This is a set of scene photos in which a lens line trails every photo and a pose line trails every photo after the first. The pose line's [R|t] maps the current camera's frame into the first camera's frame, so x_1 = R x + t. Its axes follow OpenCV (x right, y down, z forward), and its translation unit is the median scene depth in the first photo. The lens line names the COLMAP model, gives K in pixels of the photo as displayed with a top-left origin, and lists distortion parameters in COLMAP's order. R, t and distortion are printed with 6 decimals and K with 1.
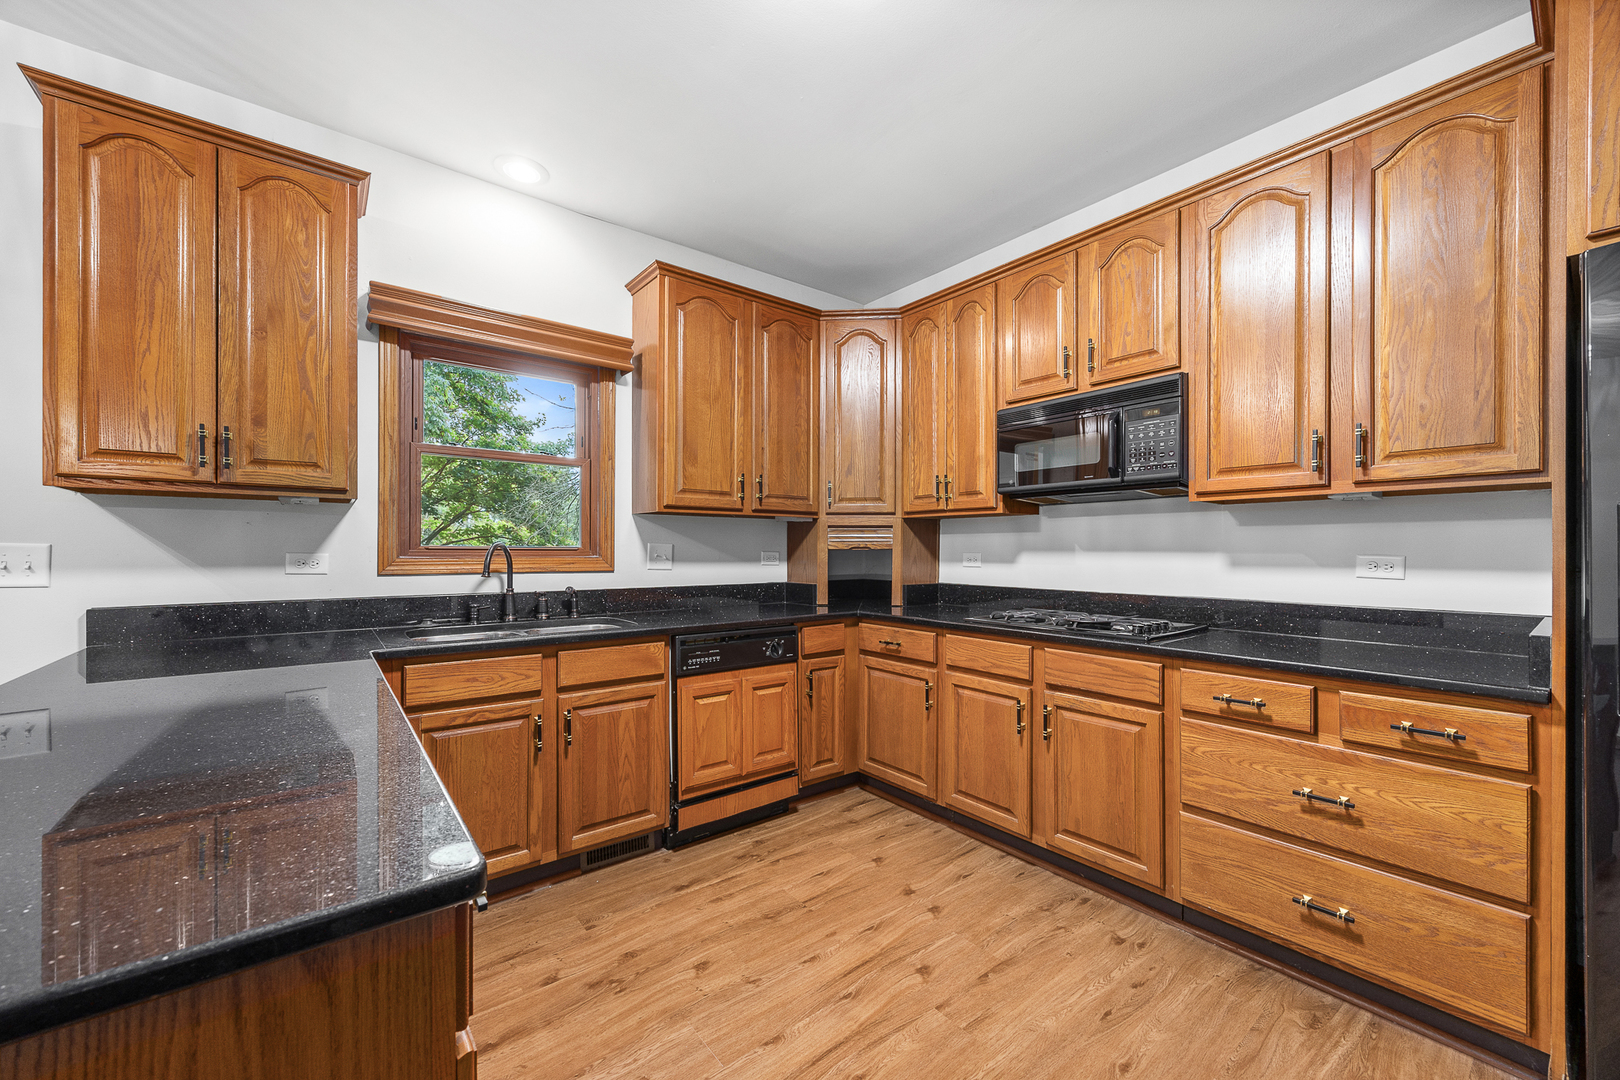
lens RADIAL K [[626.5, 0, 809.6], [0, 626.5, 545.7], [0, 0, 1]] dist [0.002552, -0.001127]
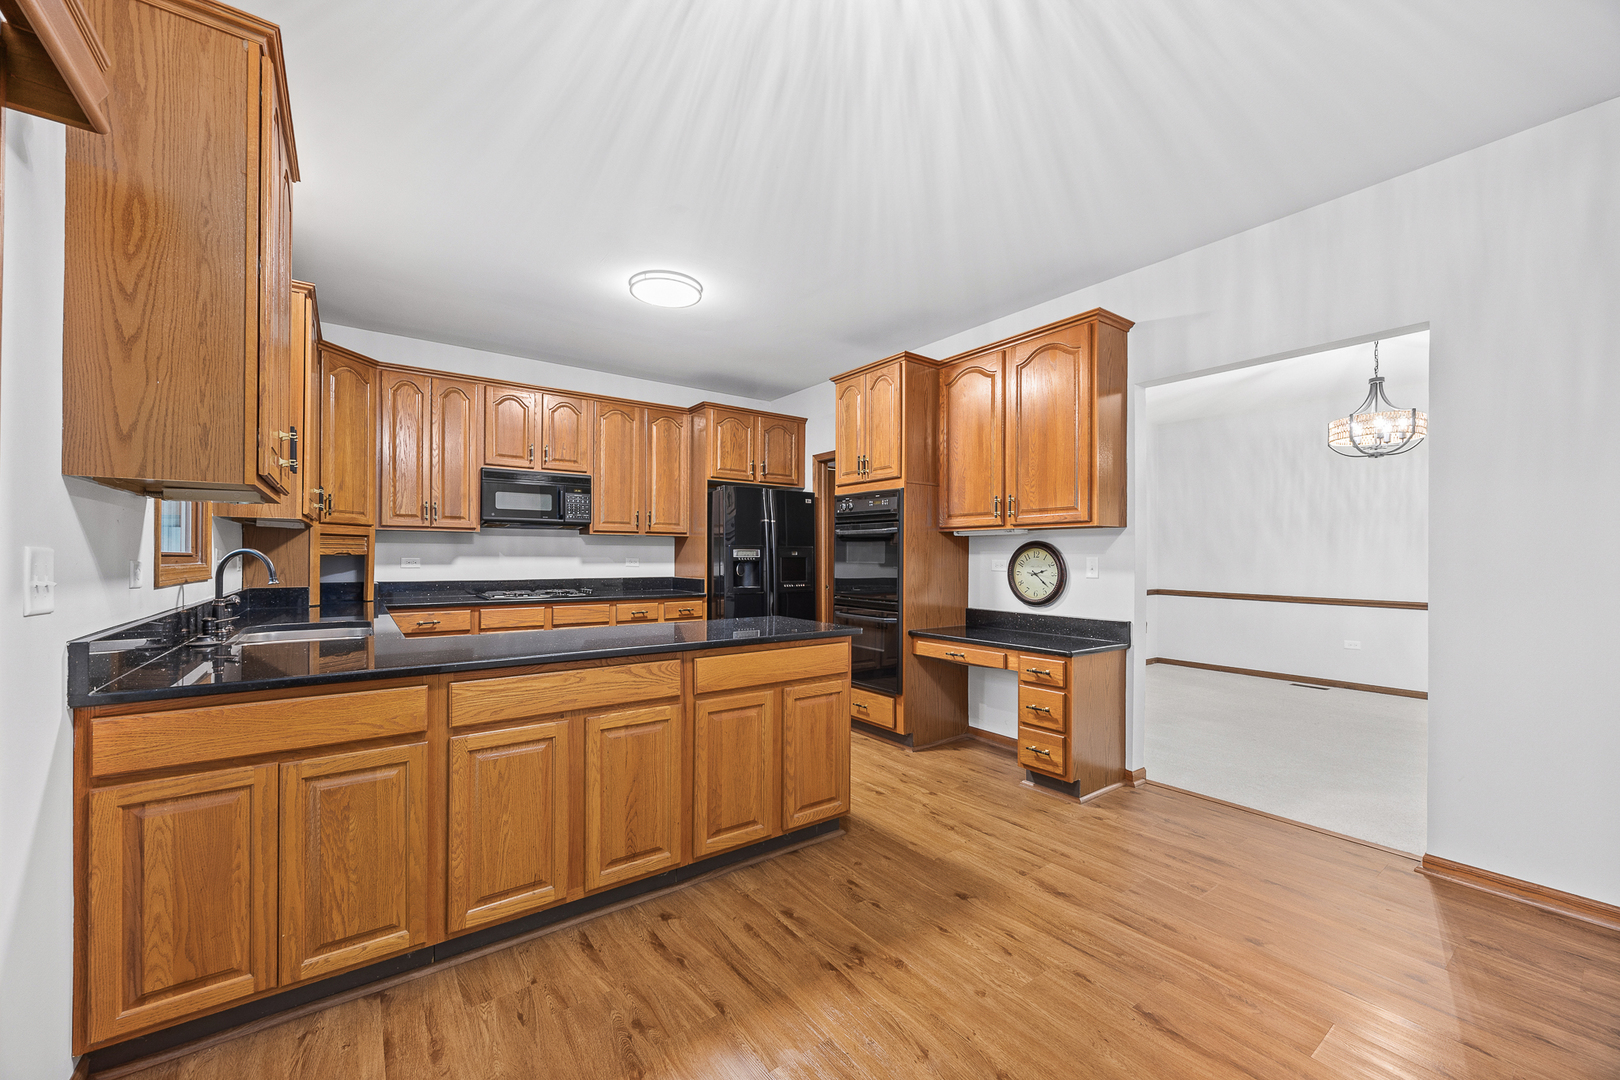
lens RADIAL K [[626.5, 0, 804.9], [0, 626.5, 557.6], [0, 0, 1]] dist [0.002552, -0.001127]
pose [[0.043956, -0.003112, 0.999029, -1.418993], [-0.010005, 0.999944, 0.003555, -0.002731], [-0.998983, -0.010152, 0.043923, 0.128664]]
